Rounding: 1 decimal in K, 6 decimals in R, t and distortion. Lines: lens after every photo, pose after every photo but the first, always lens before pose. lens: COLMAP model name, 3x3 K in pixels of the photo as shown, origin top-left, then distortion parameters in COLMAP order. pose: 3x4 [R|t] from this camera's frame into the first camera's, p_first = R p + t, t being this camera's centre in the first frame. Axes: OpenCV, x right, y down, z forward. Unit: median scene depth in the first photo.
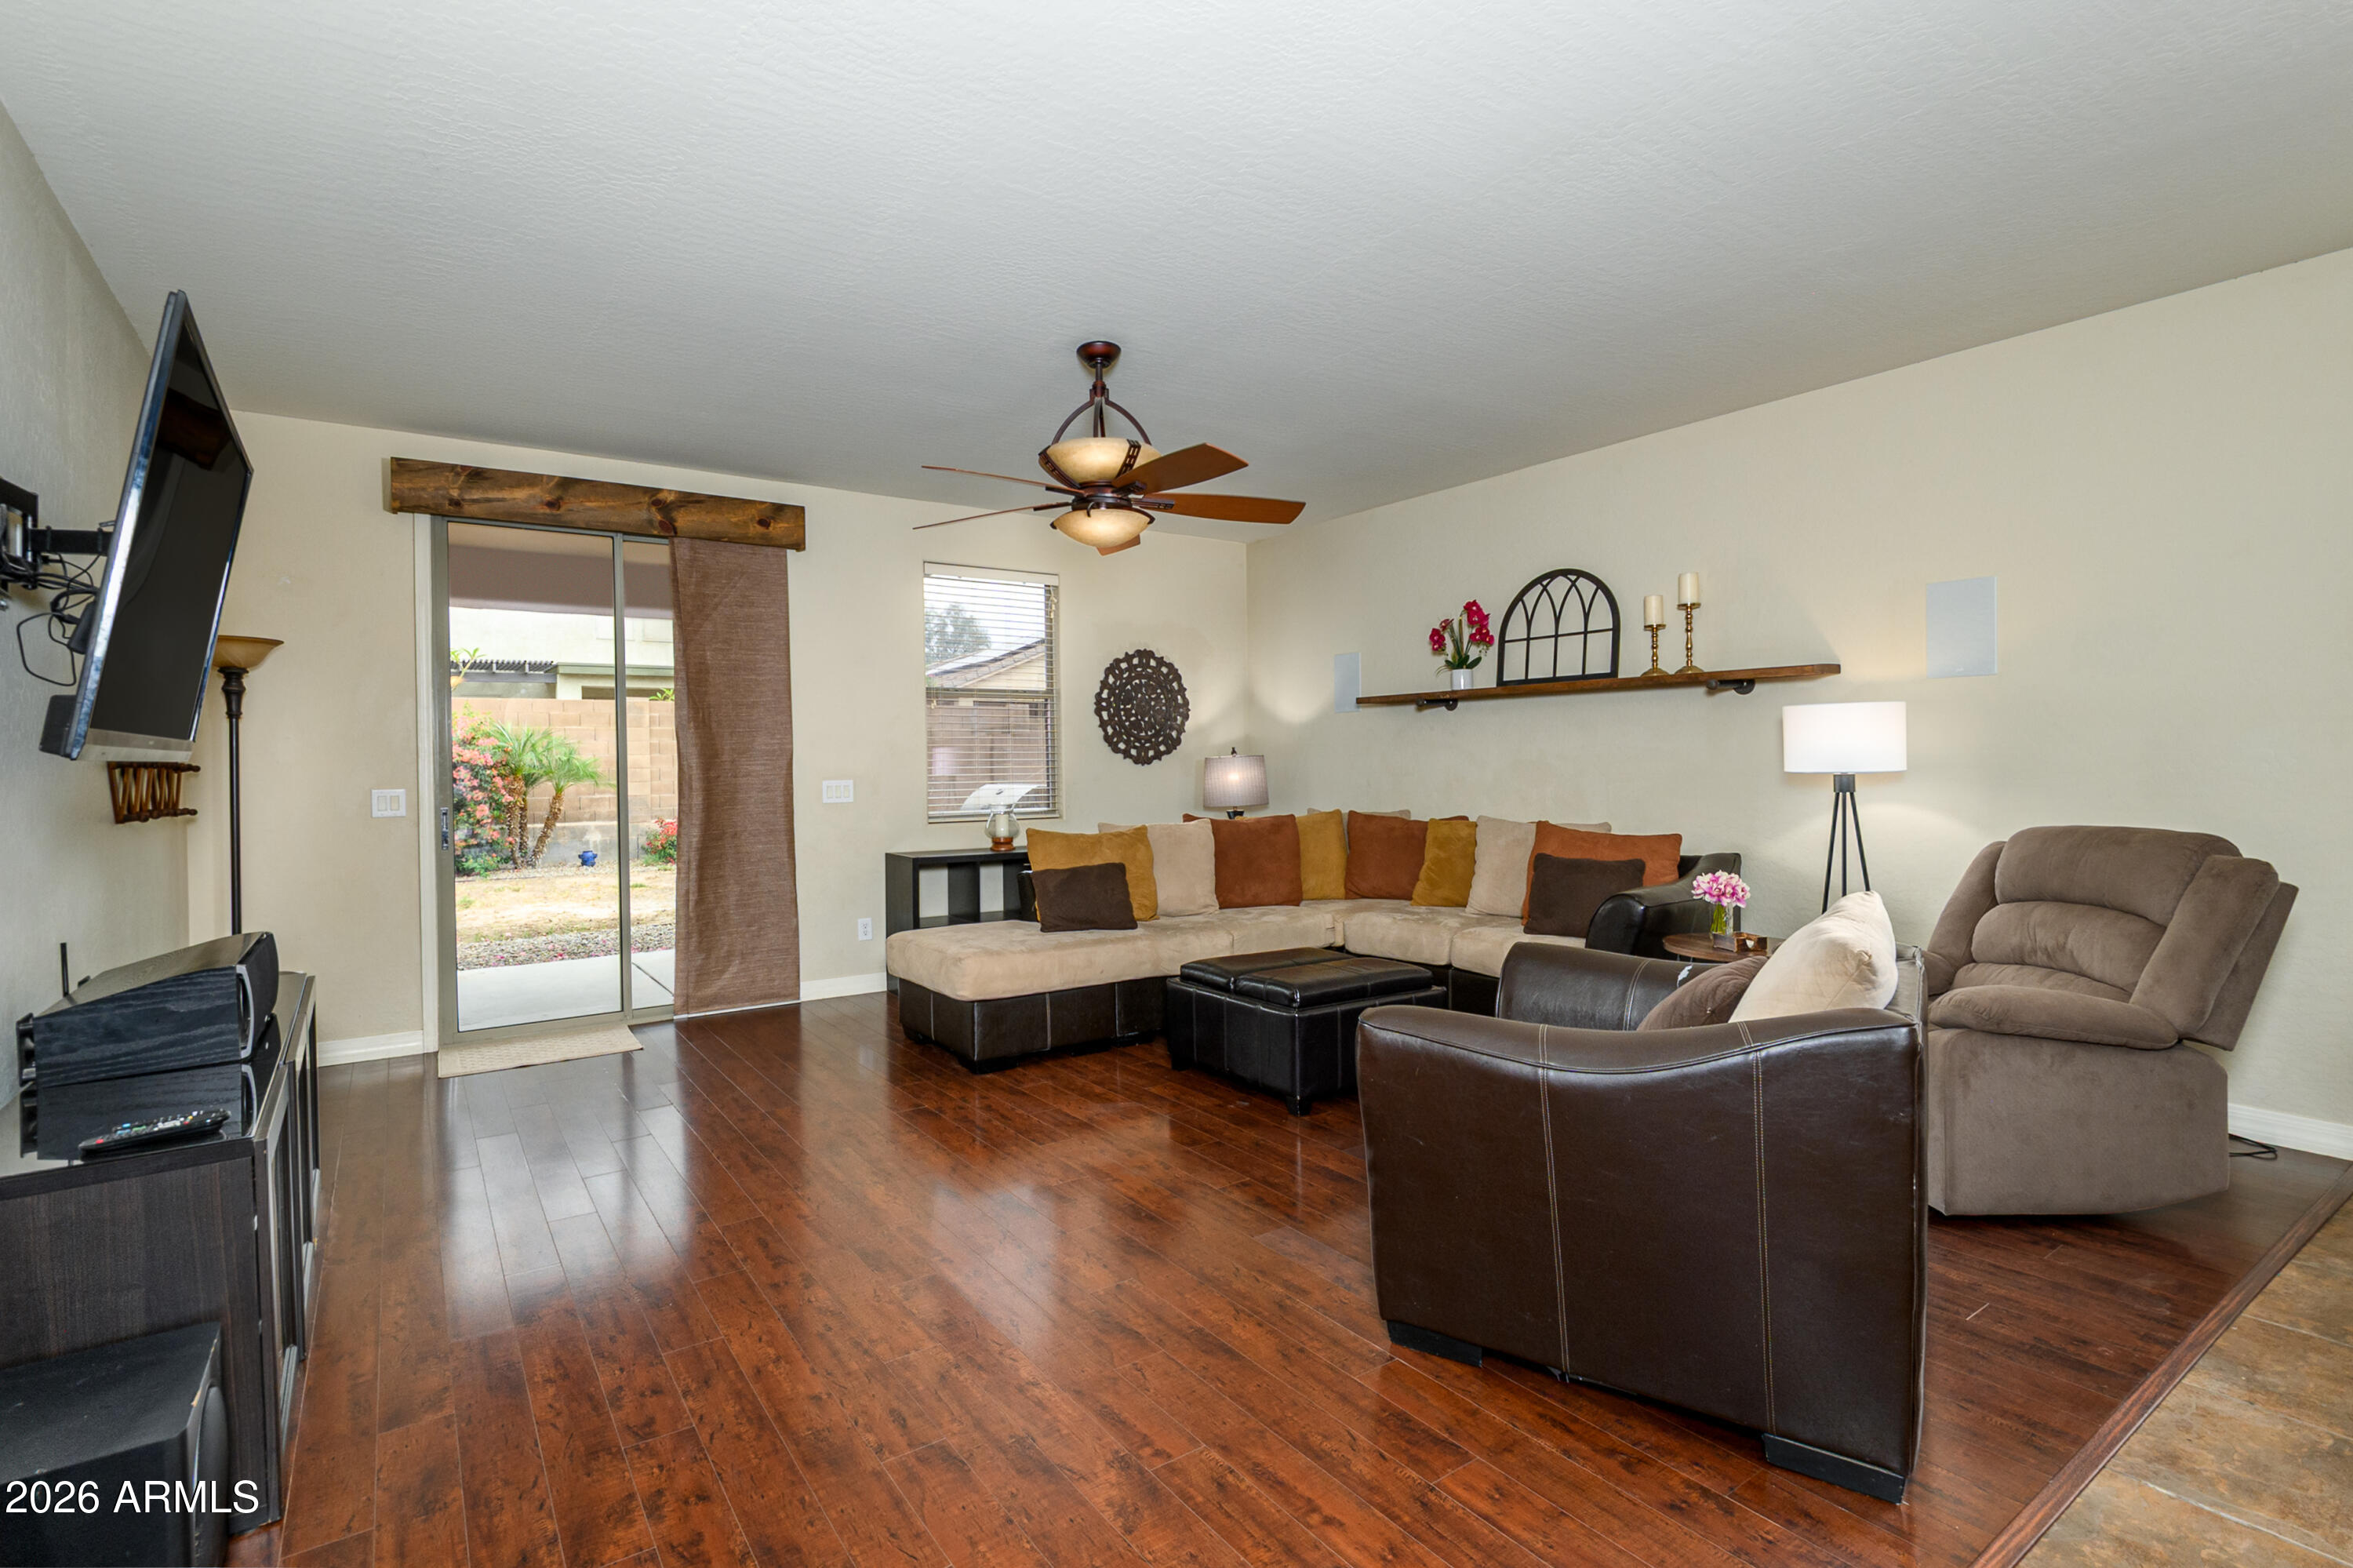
lens RADIAL K [[1132.6, 0, 1161.5], [0, 1132.6, 774.9], [0, 0, 1]] dist [0.003510, 0.000374]
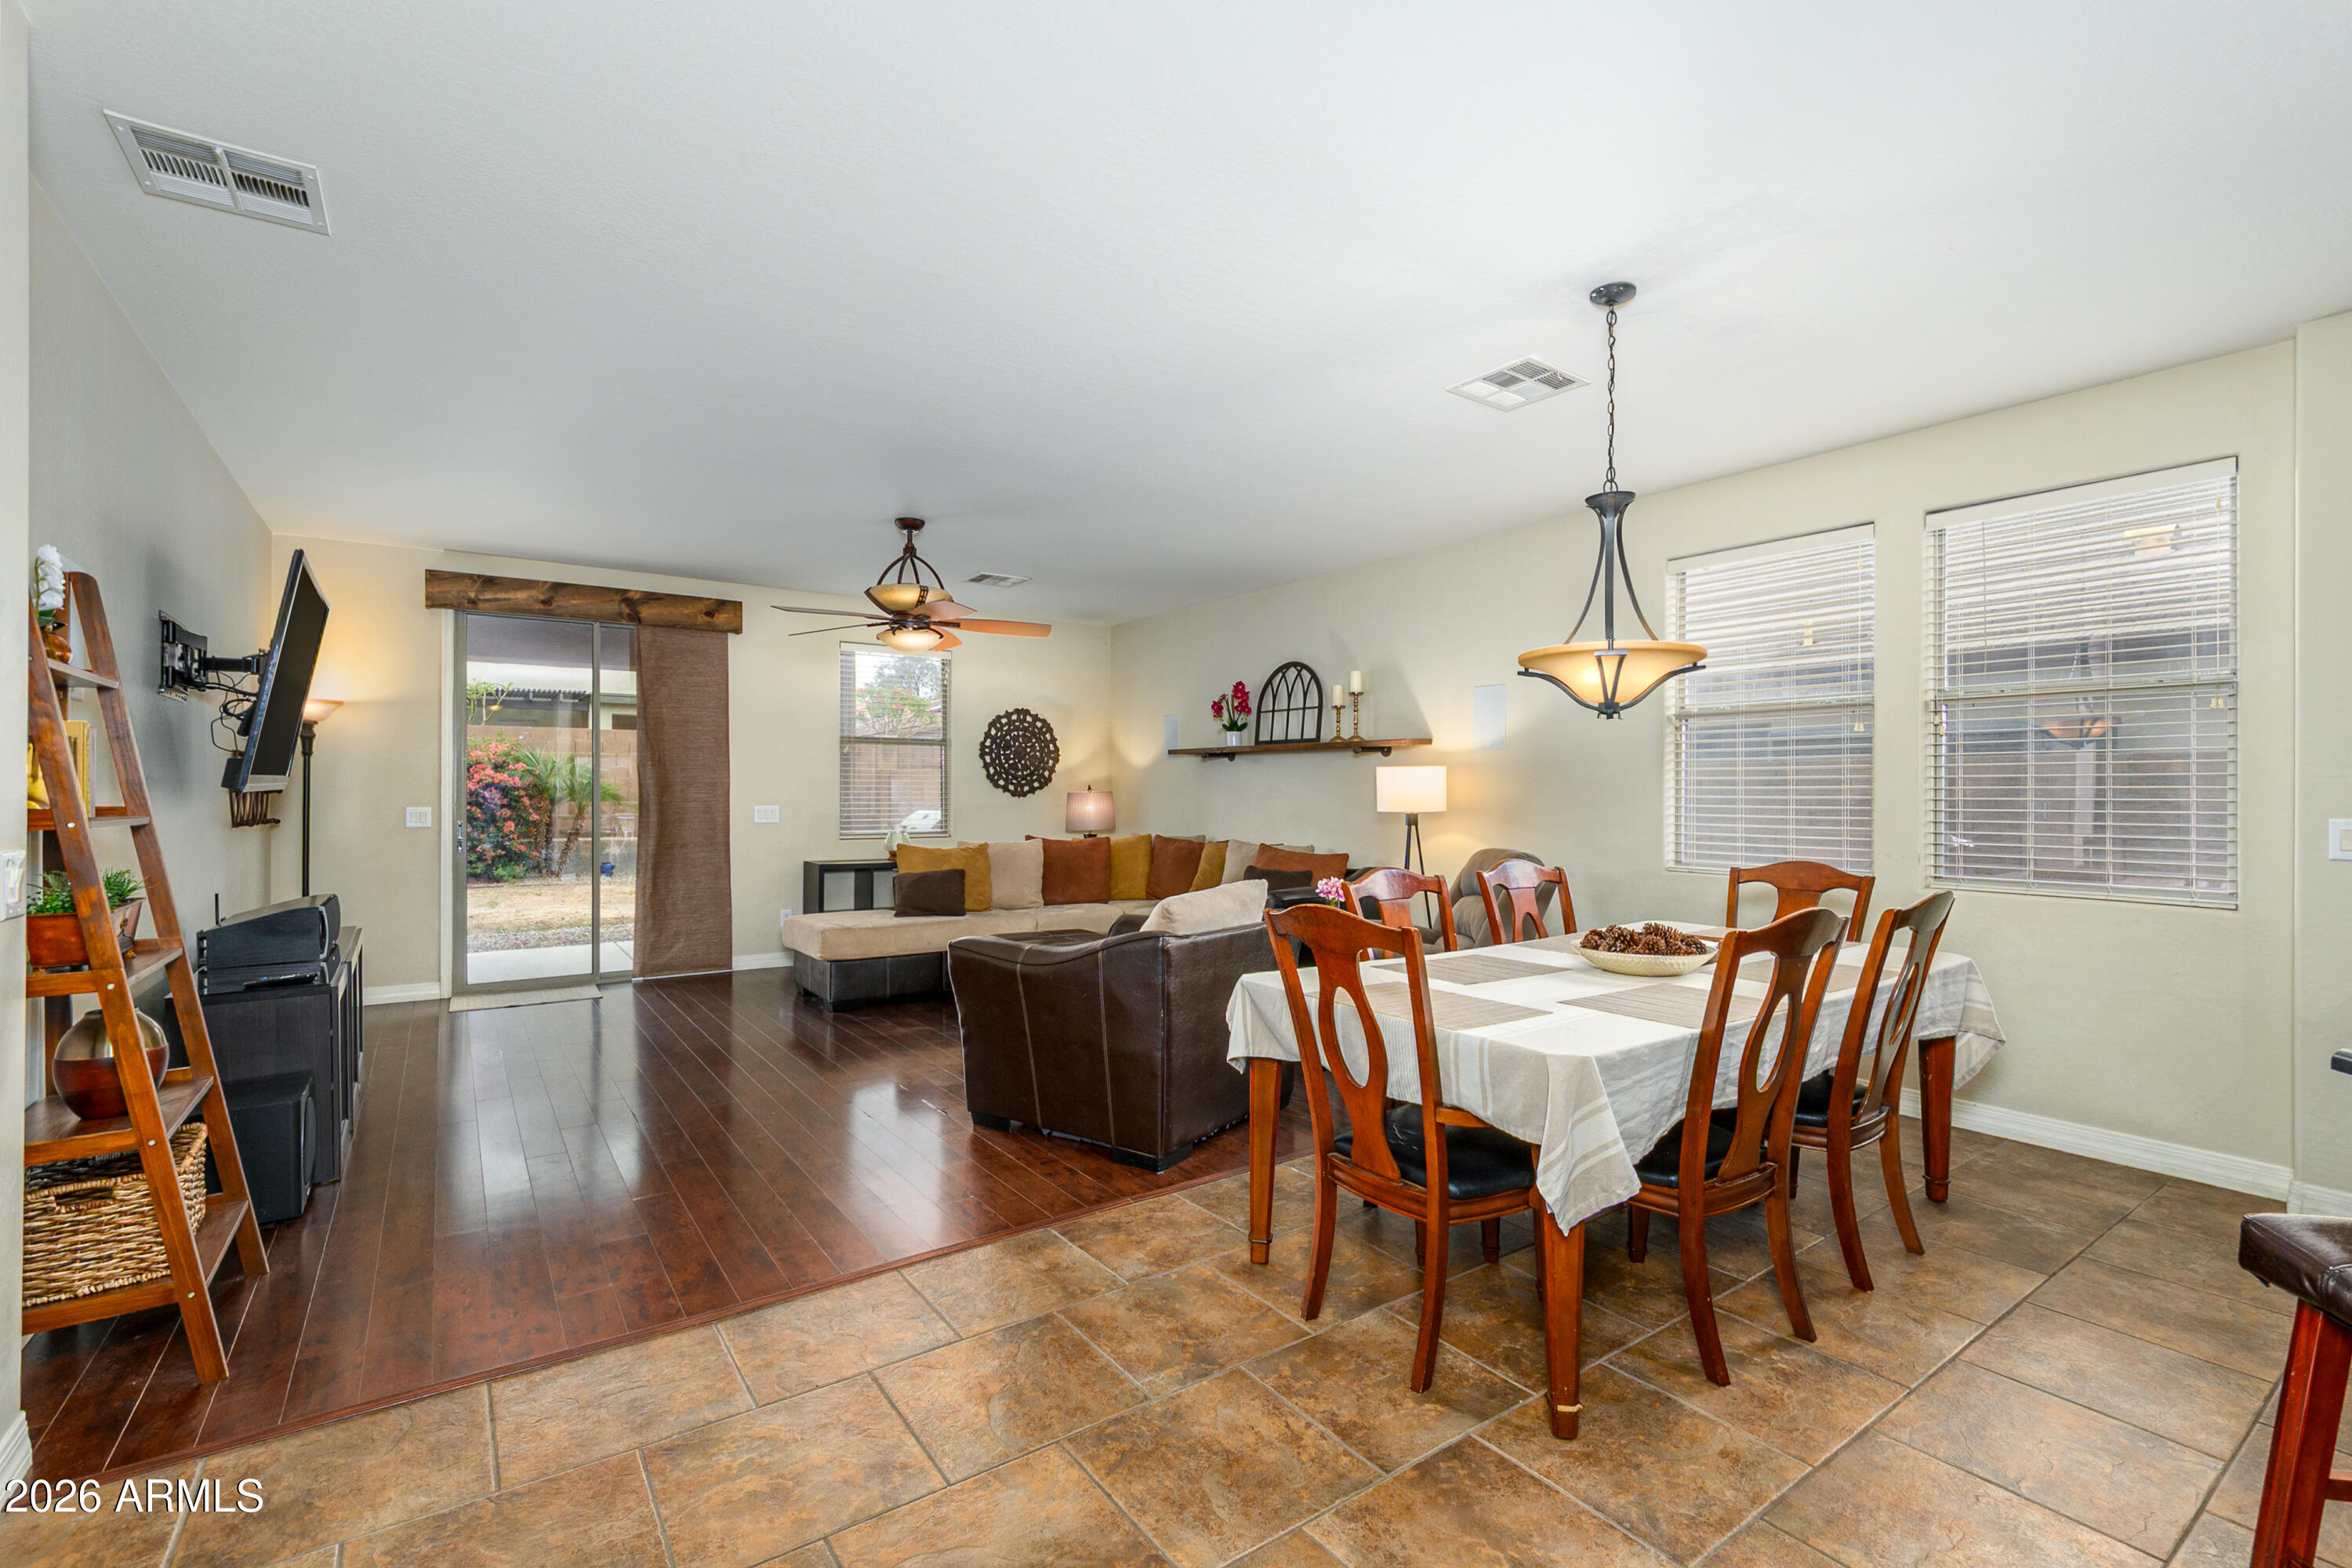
lens RADIAL K [[1045.2, 0, 1200.3], [0, 1045.2, 795.8], [0, 0, 1]] dist [0.007686, -0.006781]
pose [[0.999280, 0.016573, 0.034121, 0.192973], [-0.016308, 0.999835, -0.008022, -0.005702], [-0.034248, 0.007460, 0.999386, -0.261817]]
